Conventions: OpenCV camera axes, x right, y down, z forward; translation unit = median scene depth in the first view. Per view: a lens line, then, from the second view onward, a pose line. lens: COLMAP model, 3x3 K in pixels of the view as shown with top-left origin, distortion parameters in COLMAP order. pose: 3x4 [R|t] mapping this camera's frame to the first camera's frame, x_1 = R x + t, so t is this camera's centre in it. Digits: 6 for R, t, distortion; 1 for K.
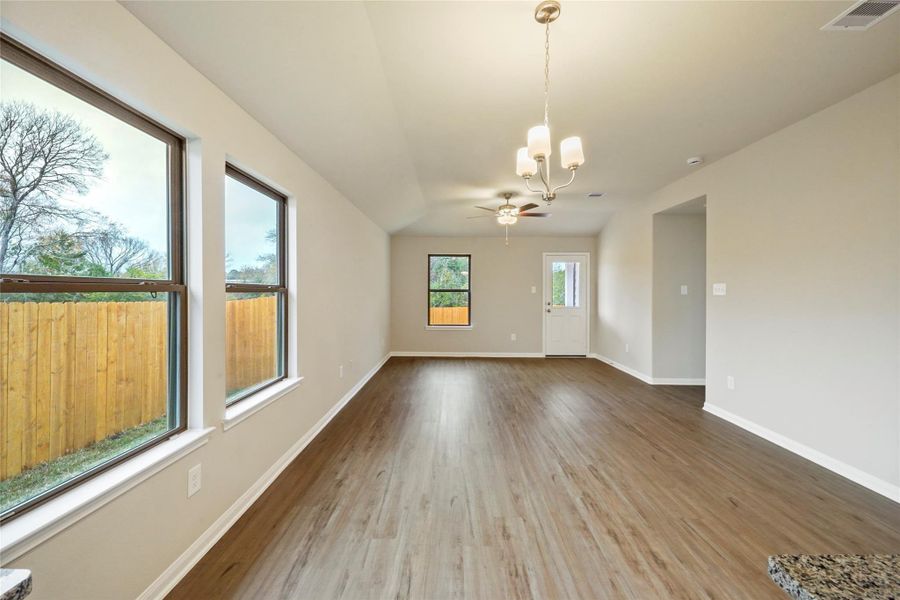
lens RADIAL K [[348.4, 0, 448.3], [0, 348.4, 291.8], [0, 0, 1]] dist [0.002823, -0.000639]
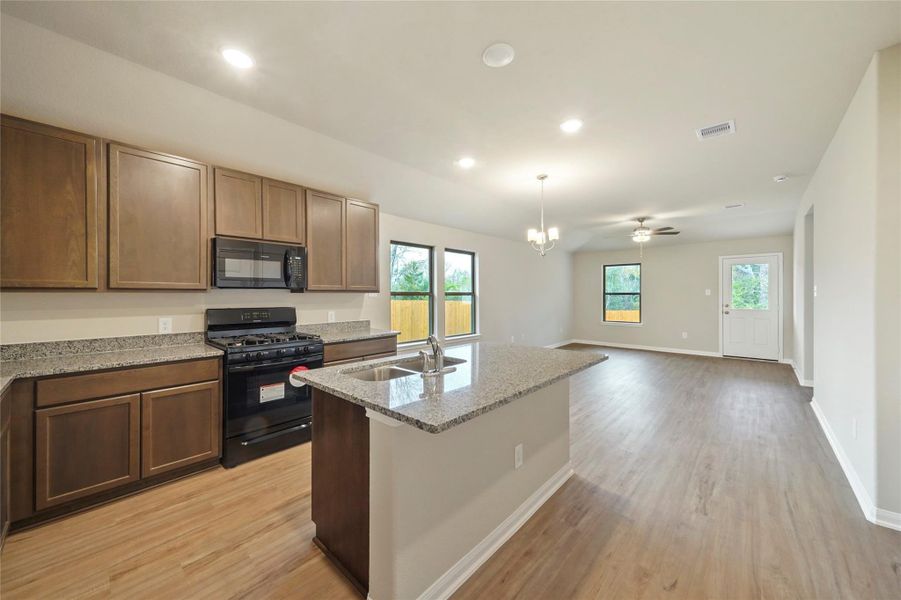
lens RADIAL K [[327.3, 0, 449.1], [0, 327.3, 297.6], [0, 0, 1]] dist [0.004643, -0.000268]
pose [[0.745377, -0.000203, -0.666643, 0.571634], [0.004946, 0.999974, 0.005226, 0.001920], [0.666624, -0.007192, 0.745359, -0.477544]]
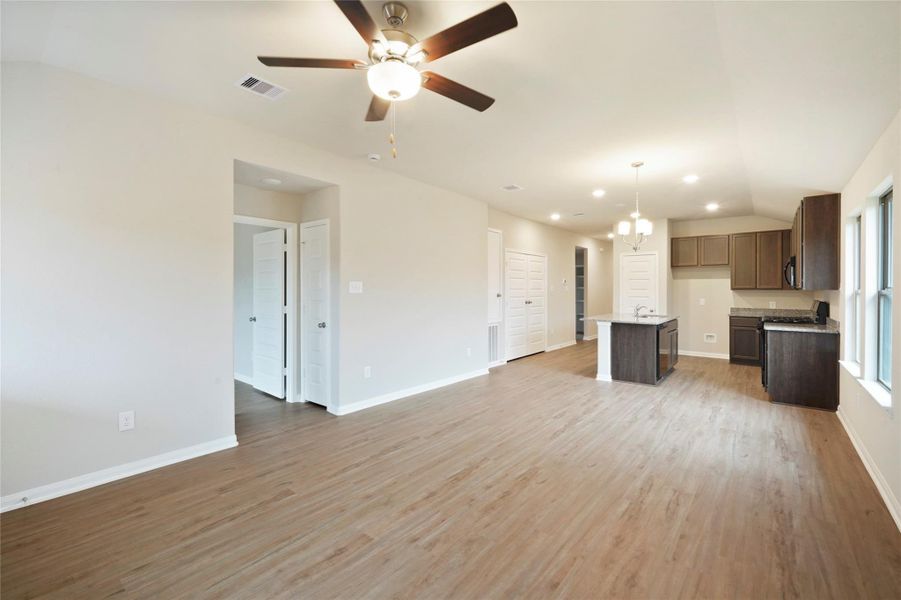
lens RADIAL K [[391.6, 0, 451.3], [0, 391.6, 286.2], [0, 0, 1]] dist [0.009644, -0.000549]
pose [[-0.785451, -0.002263, 0.618919, -0.148742], [-0.006726, 0.999965, -0.004880, -0.006250], [-0.618887, -0.007996, -0.785440, 1.628415]]
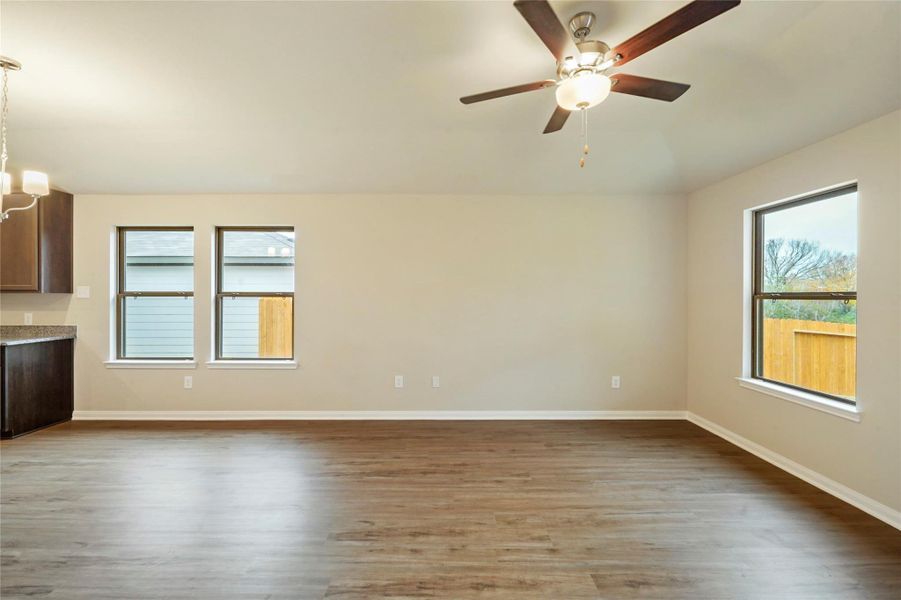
lens RADIAL K [[366.4, 0, 447.0], [0, 366.4, 294.1], [0, 0, 1]] dist [0.001964, -0.001158]
pose [[0.022307, -0.008789, -0.999713, 0.690326], [-0.004348, 0.999951, -0.008889, -0.001409], [0.999742, 0.004545, 0.022268, 1.096713]]
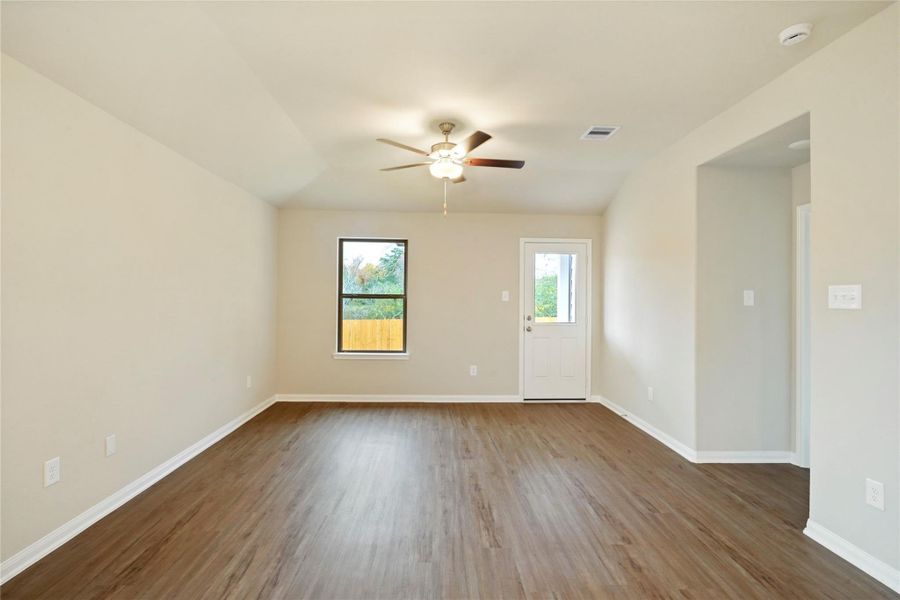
lens RADIAL K [[419.9, 0, 451.3], [0, 419.9, 294.7], [0, 0, 1]] dist [-0.003036, -0.002565]
pose [[0.998301, 0.007750, 0.057758, 0.179266], [-0.007201, 0.999927, -0.009720, -0.000270], [-0.057829, 0.009287, 0.998283, 0.418373]]
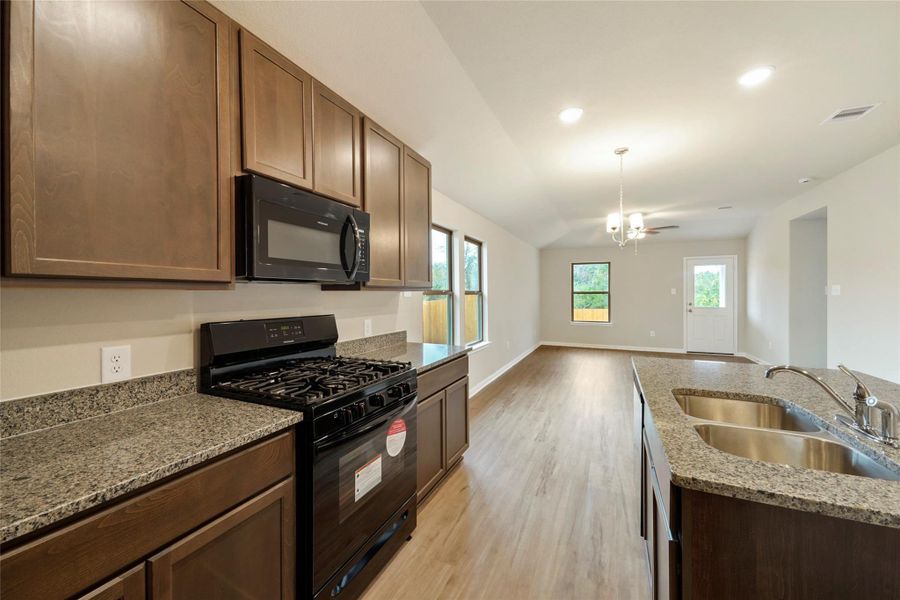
lens RADIAL K [[348.4, 0, 445.5], [0, 348.4, 296.4], [0, 0, 1]] dist [0.002823, -0.000639]
pose [[0.909065, -0.003763, -0.416636, 0.087125], [0.006589, 0.999964, 0.005345, -0.000605], [0.416601, -0.007604, 0.909058, -0.528854]]
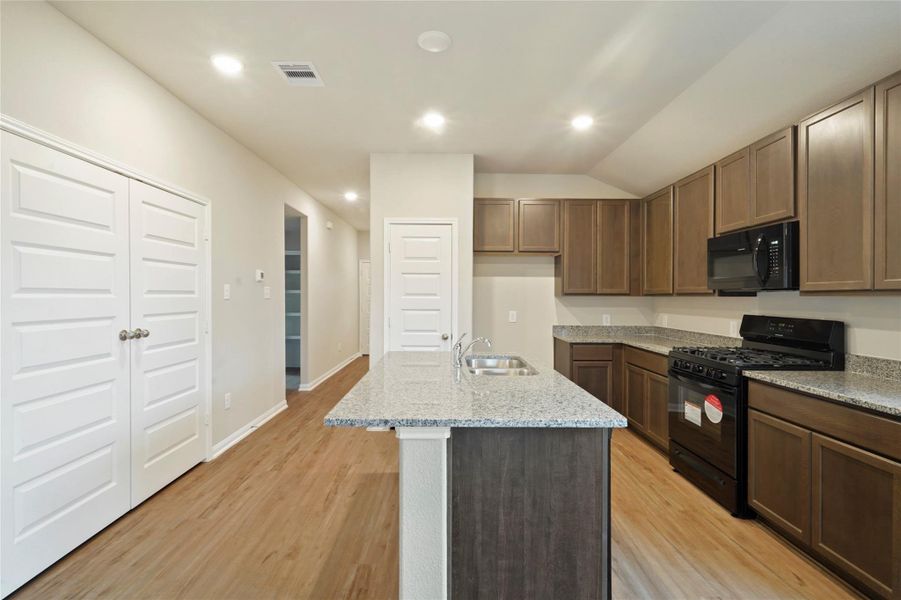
lens RADIAL K [[420.4, 0, 449.3], [0, 420.4, 300.3], [0, 0, 1]] dist [-0.003036, -0.002565]
pose [[-0.999641, -0.008756, -0.025306, 0.297557], [-0.009004, 0.999912, 0.009732, -0.002563], [0.025219, 0.009956, -0.999632, 0.505116]]
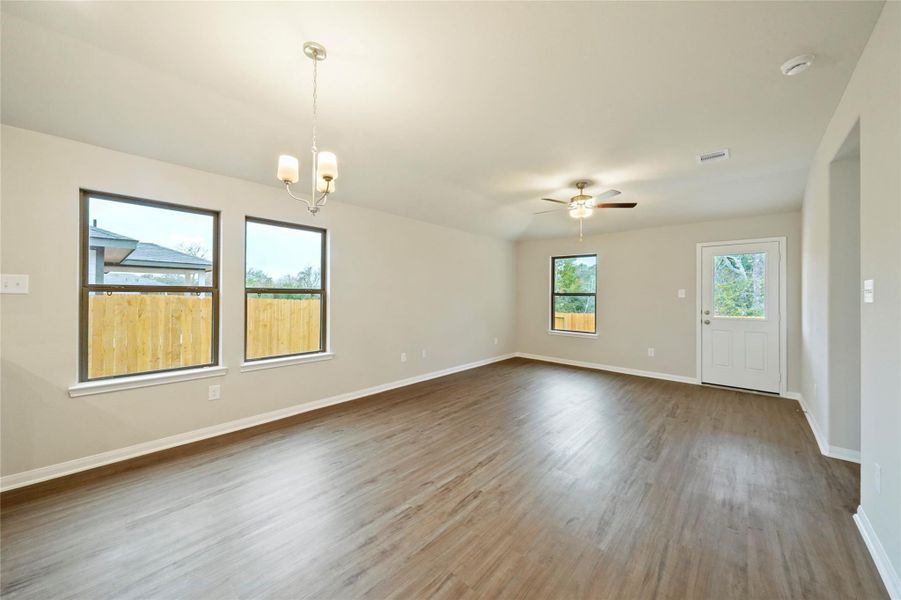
lens RADIAL K [[327.3, 0, 449.2], [0, 327.3, 293.6], [0, 0, 1]] dist [0.004643, -0.000268]
pose [[0.752458, 0.001057, -0.658640, 0.591414], [-0.006398, 0.999963, -0.005705, 0.003329], [0.658610, 0.008507, 0.752437, 0.213936]]
